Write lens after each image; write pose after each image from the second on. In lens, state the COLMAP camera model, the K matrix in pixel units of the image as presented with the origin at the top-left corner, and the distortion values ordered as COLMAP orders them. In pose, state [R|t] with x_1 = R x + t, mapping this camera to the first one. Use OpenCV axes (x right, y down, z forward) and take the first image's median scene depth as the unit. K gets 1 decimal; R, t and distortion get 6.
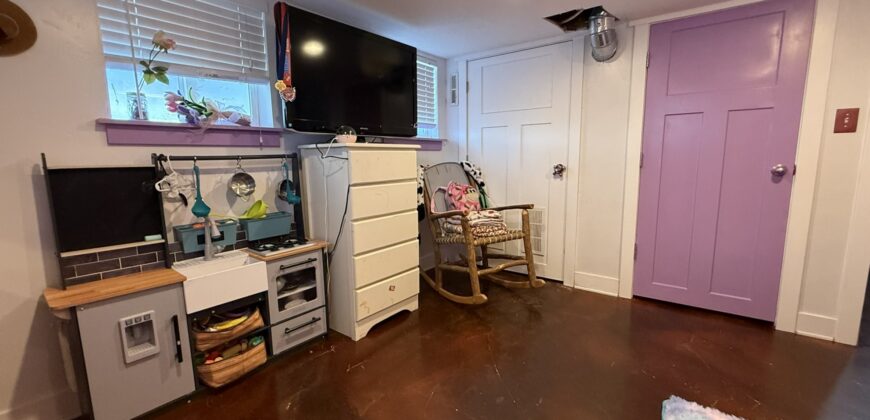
lens RADIAL K [[345.1, 0, 432.1], [0, 345.1, 206.6], [0, 0, 1]] dist [-0.000093, -0.000148]
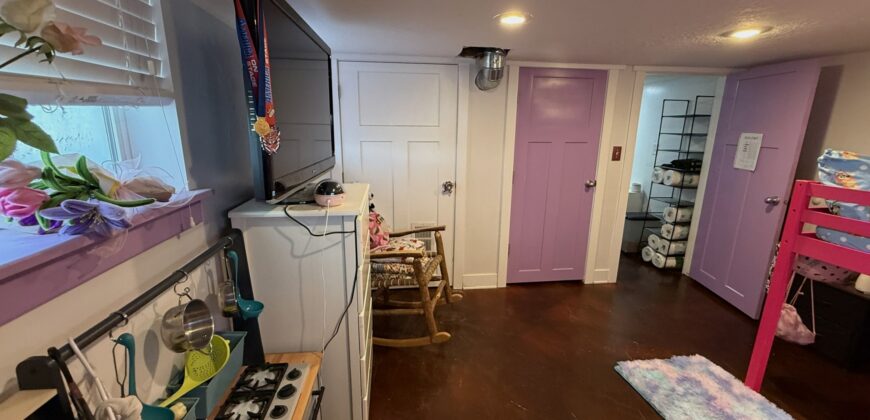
lens RADIAL K [[345.1, 0, 432.1], [0, 345.1, 206.6], [0, 0, 1]] dist [-0.000093, -0.000148]
pose [[0.722046, -0.133748, 0.678794, -0.527020], [0.081222, 0.990738, 0.108816, -0.220509], [-0.687061, -0.023437, 0.726222, 0.354203]]
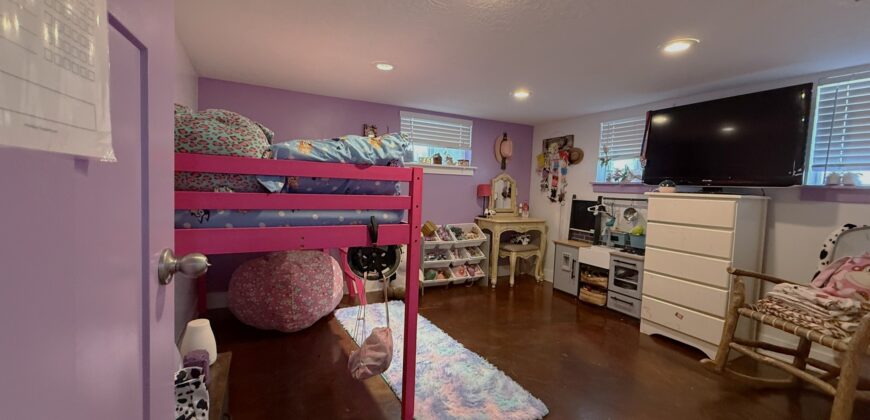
lens RADIAL K [[345.1, 0, 432.1], [0, 345.1, 206.6], [0, 0, 1]] dist [-0.000093, -0.000148]
pose [[-0.404633, 0.052791, -0.912954, 1.310868], [-0.159705, 0.978911, 0.127389, -0.143981], [0.900425, 0.197349, -0.387669, 0.649337]]
